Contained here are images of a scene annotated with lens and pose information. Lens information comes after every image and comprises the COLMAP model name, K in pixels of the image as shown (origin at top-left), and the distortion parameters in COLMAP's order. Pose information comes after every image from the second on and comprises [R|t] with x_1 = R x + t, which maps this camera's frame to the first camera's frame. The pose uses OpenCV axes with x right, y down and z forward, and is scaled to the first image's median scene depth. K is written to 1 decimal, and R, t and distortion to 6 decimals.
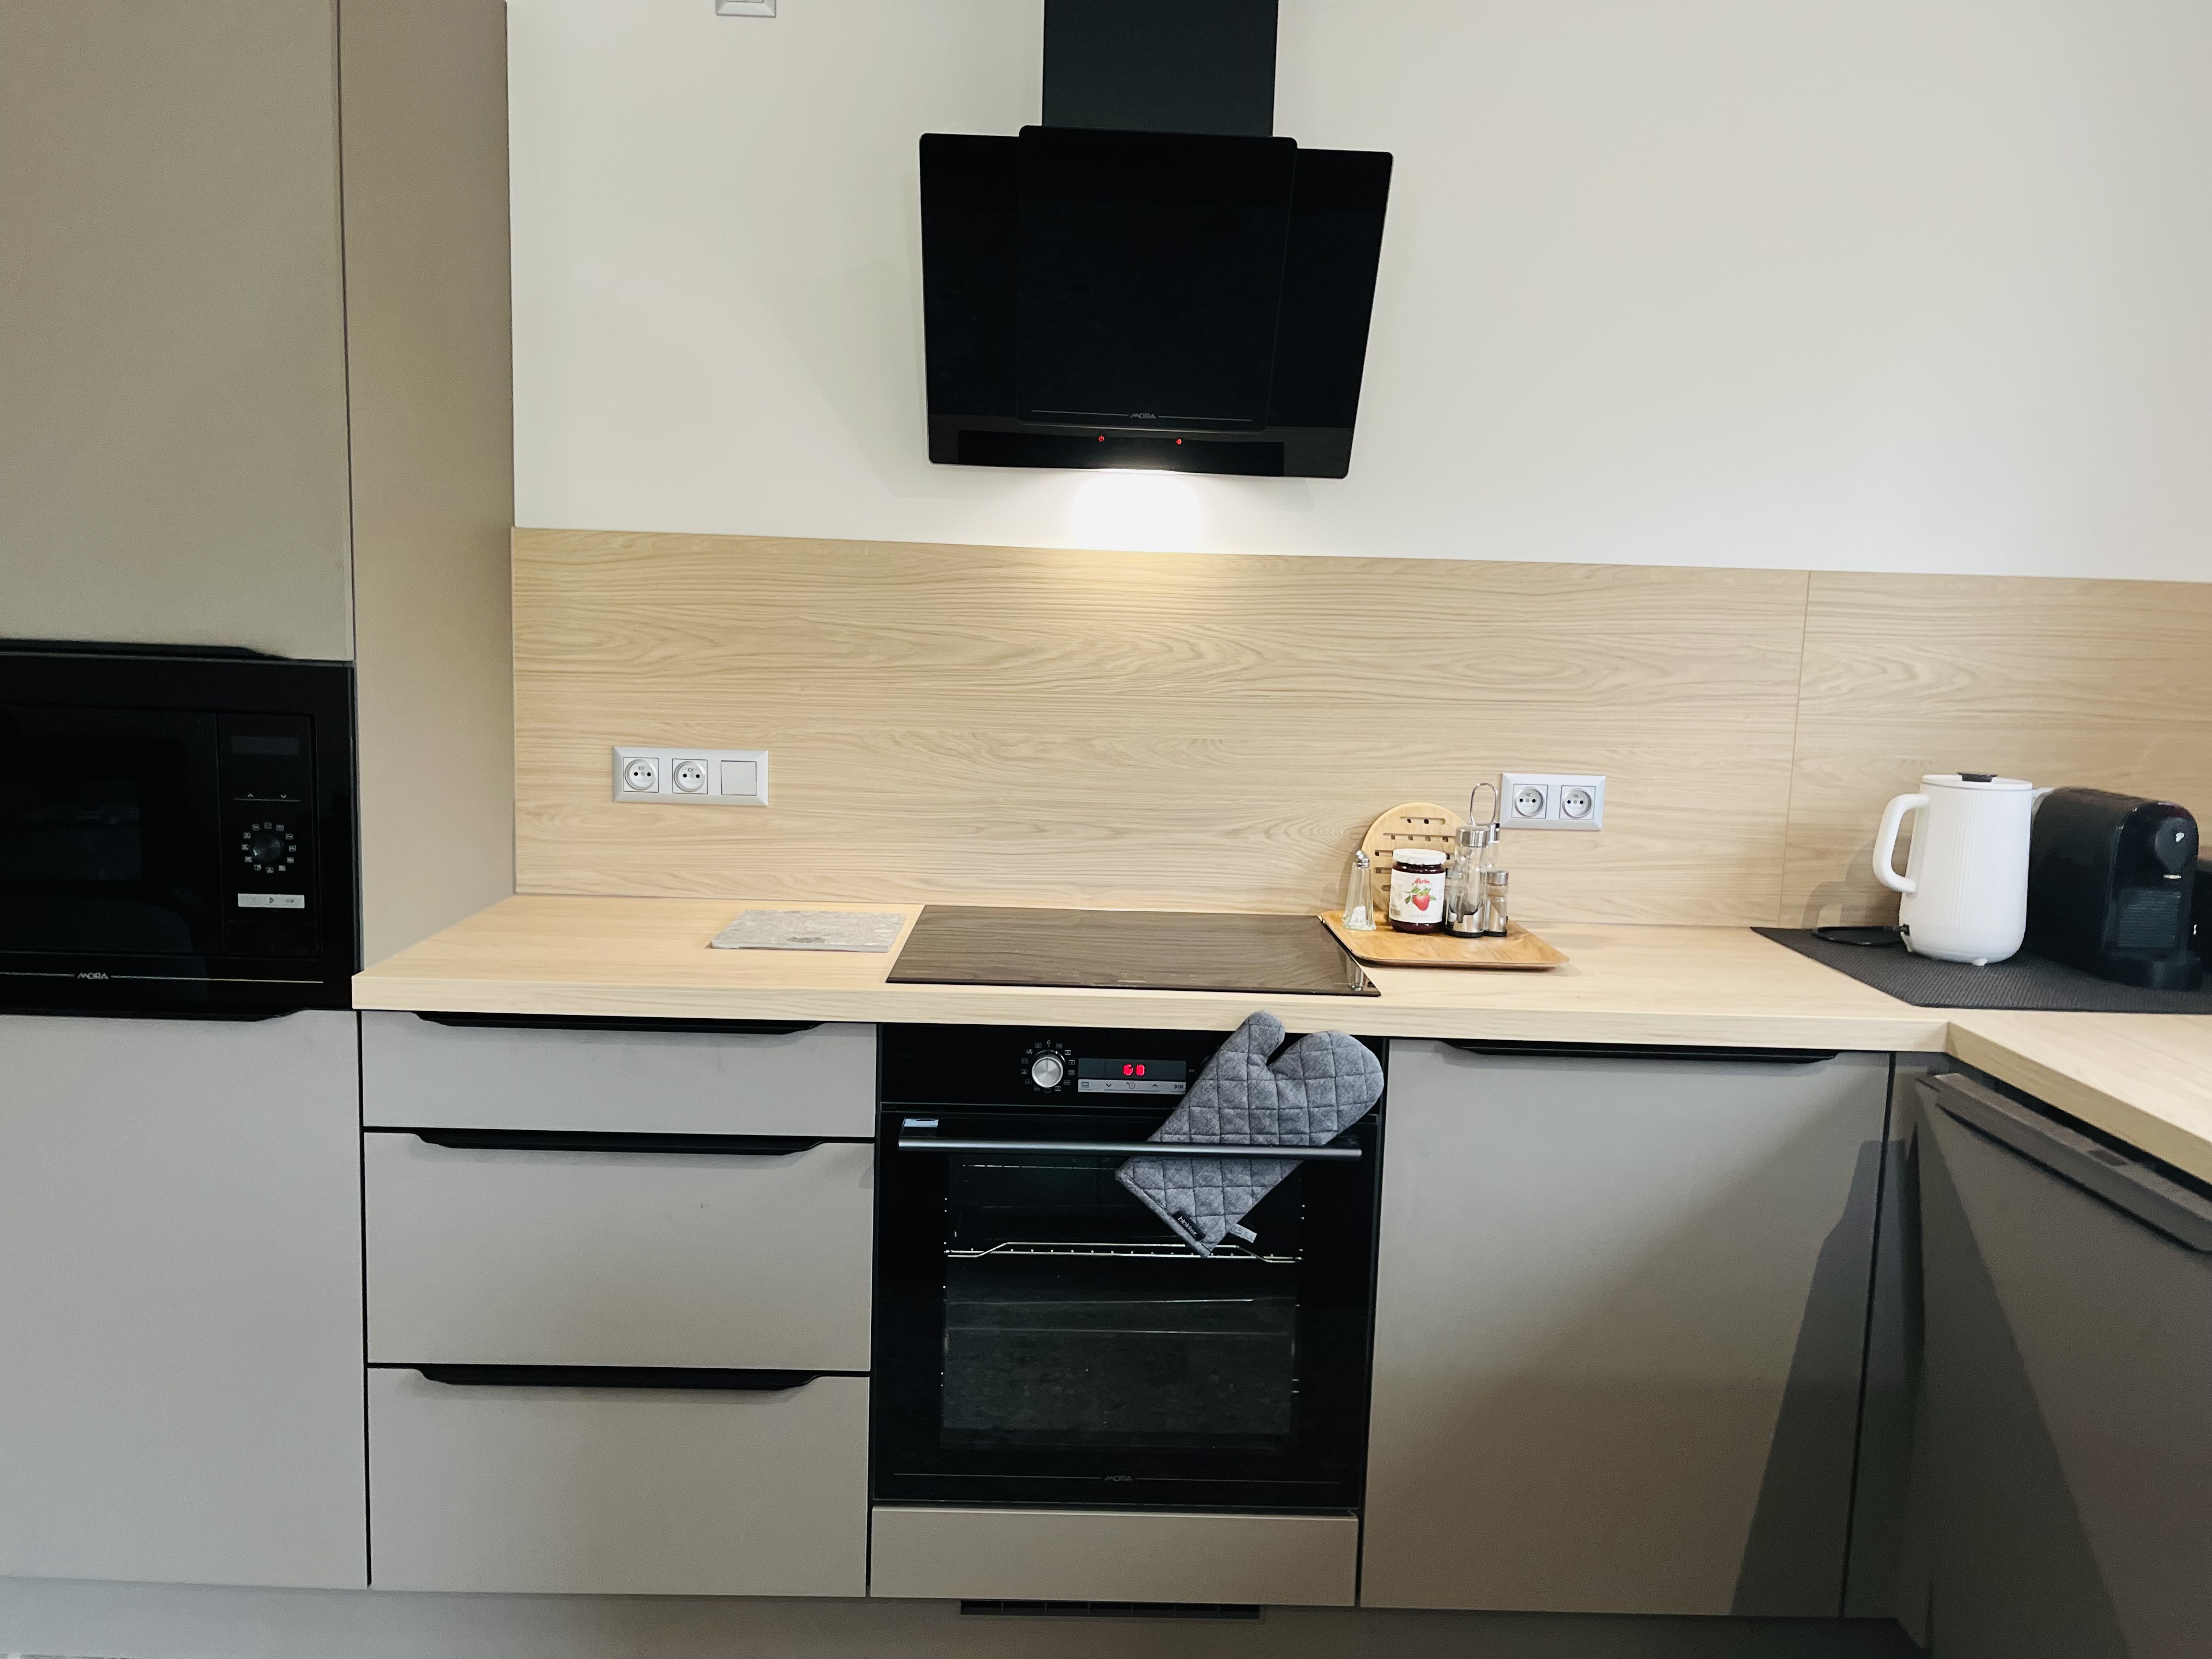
lens RADIAL K [[1663.1, 0, 1102.3], [0, 1663.1, 840.3], [0, 0, 1]] dist [0.025077, -0.004935]
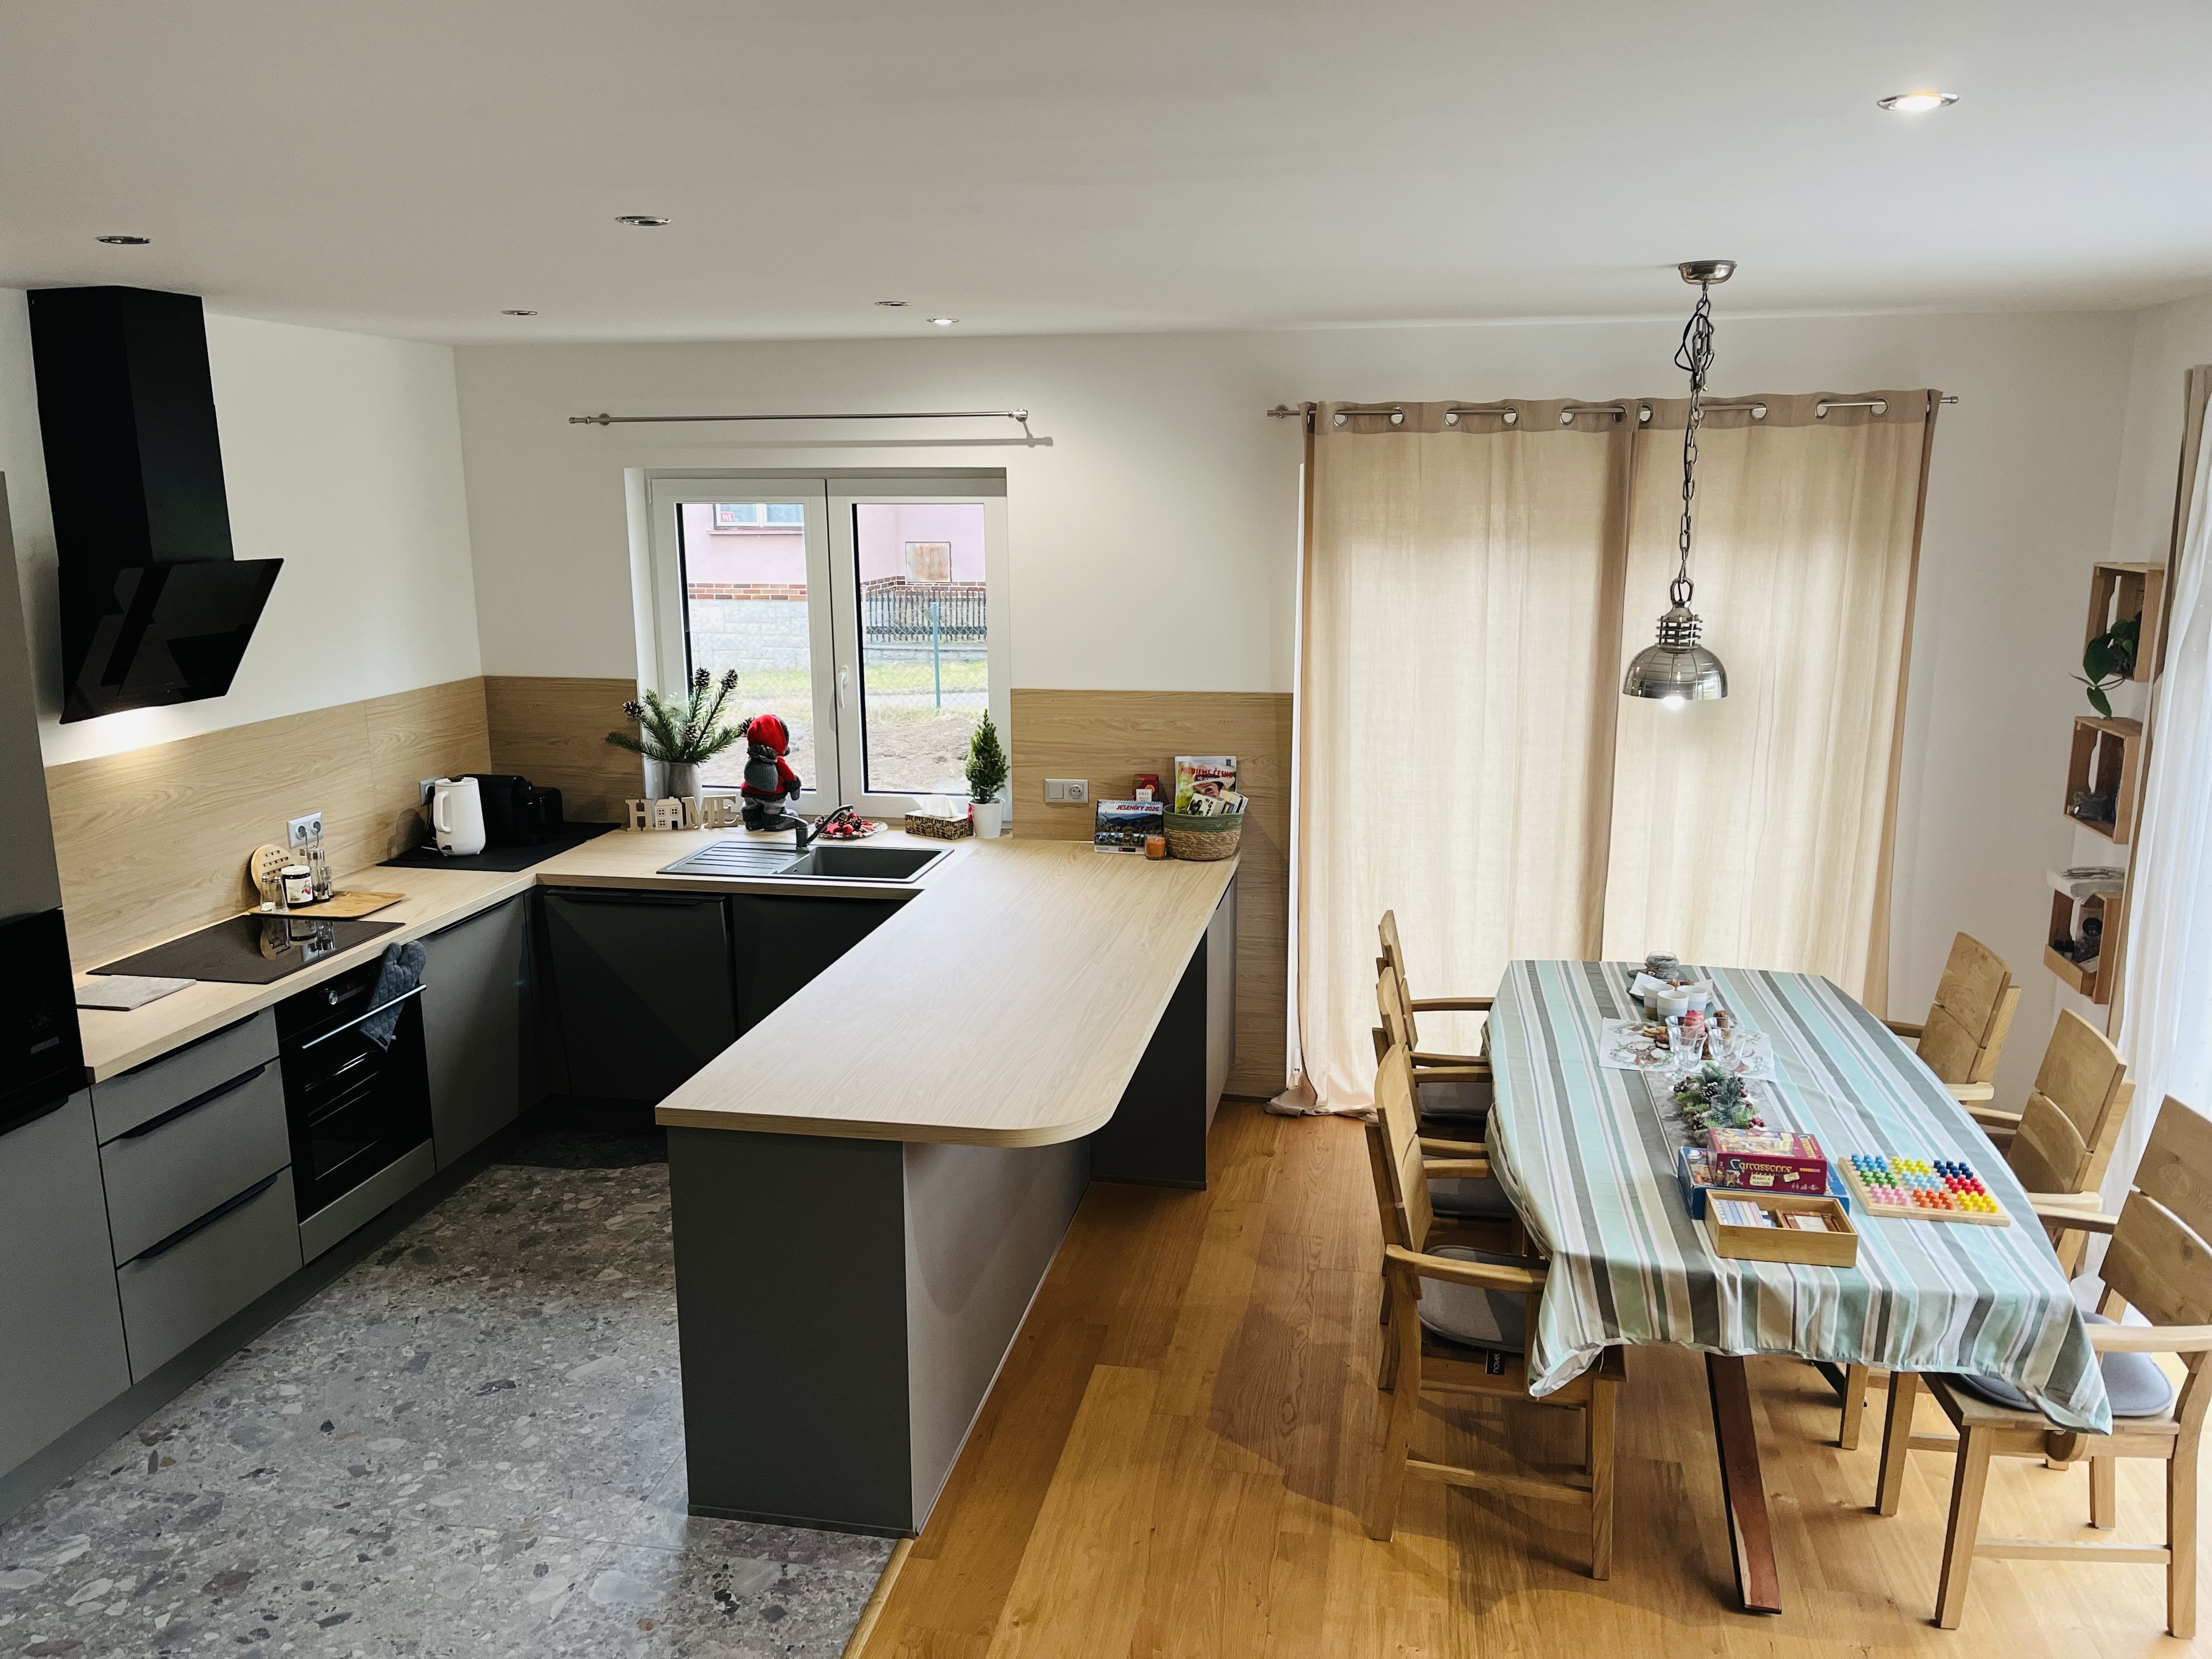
lens RADIAL K [[1663.1, 0, 1127.8], [0, 1663.1, 832.2], [0, 0, 1]] dist [0.025077, -0.004935]
pose [[0.189472, -0.232356, 0.953997, -1.578000], [0.132943, 0.968721, 0.209538, -0.332948], [-0.972845, 0.087125, 0.214436, -0.448560]]
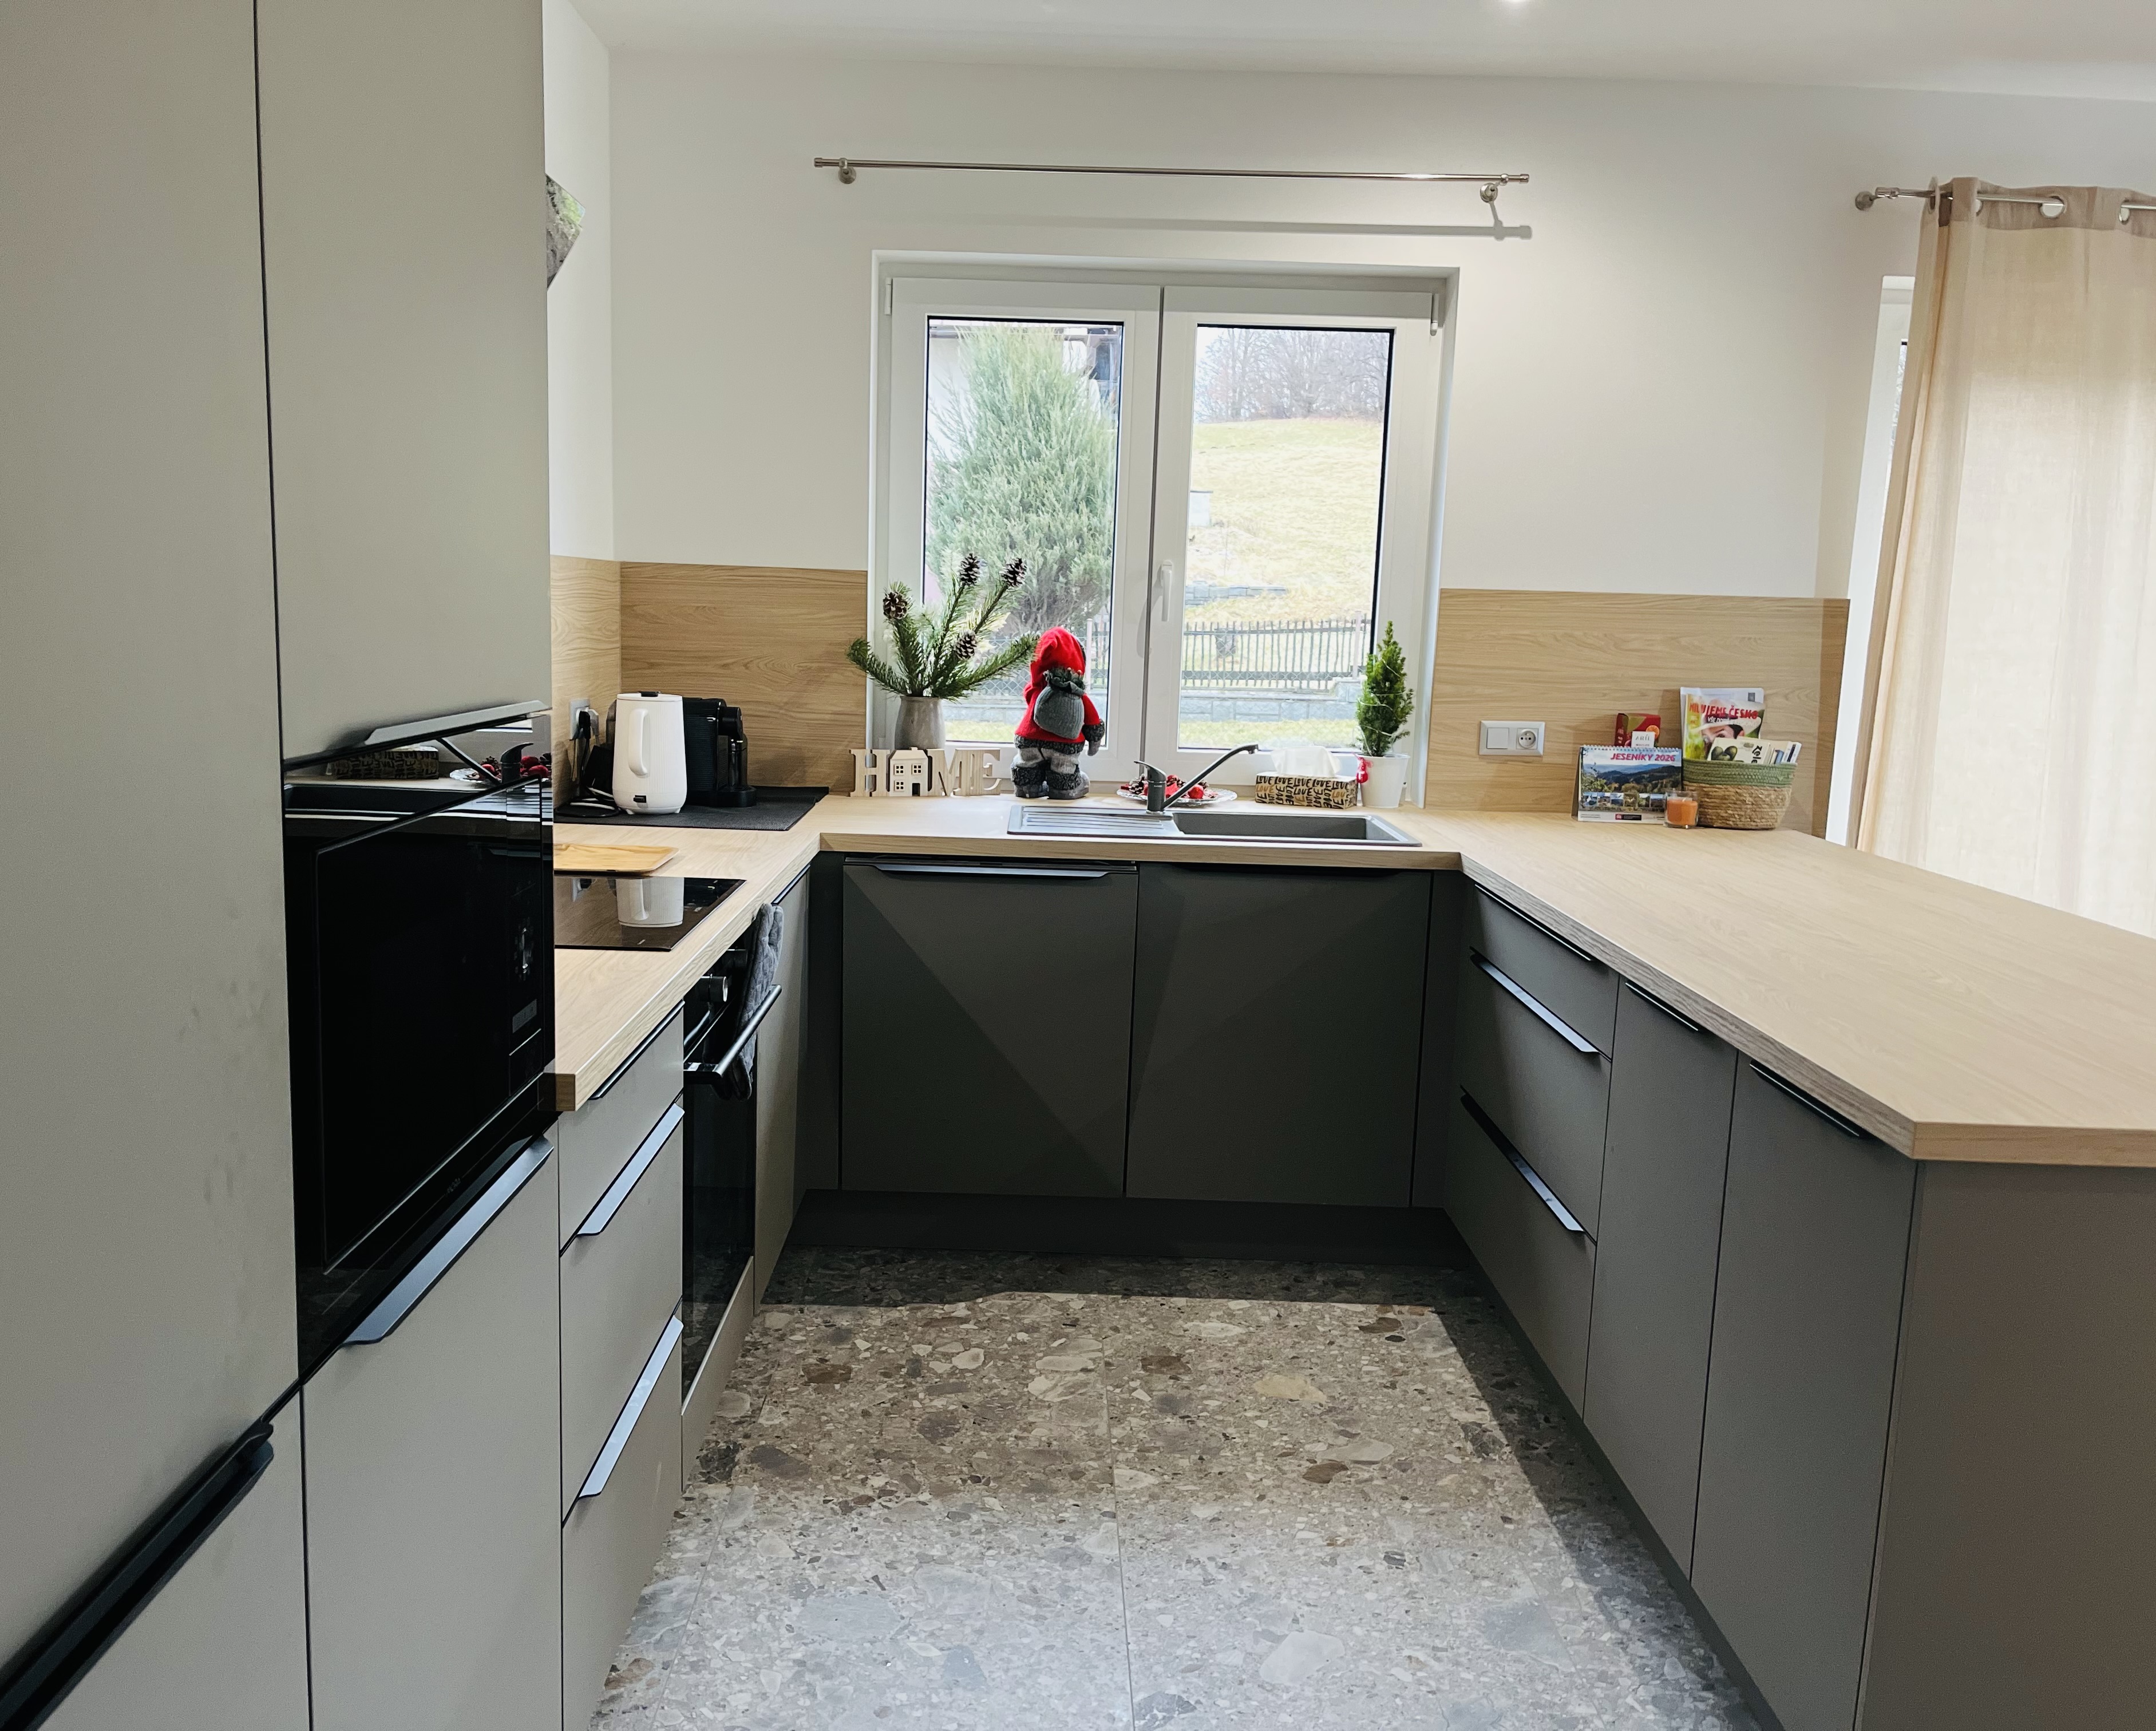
lens RADIAL K [[1732.9, 0, 1068.4], [0, 1732.9, 872.3], [0, 0, 1]] dist [-0.007510, -0.023700]
pose [[0.017234, -0.185924, 0.982413, -1.036986], [0.098356, 0.978109, 0.183384, -0.129471], [-0.995002, 0.093466, 0.035144, 0.559227]]
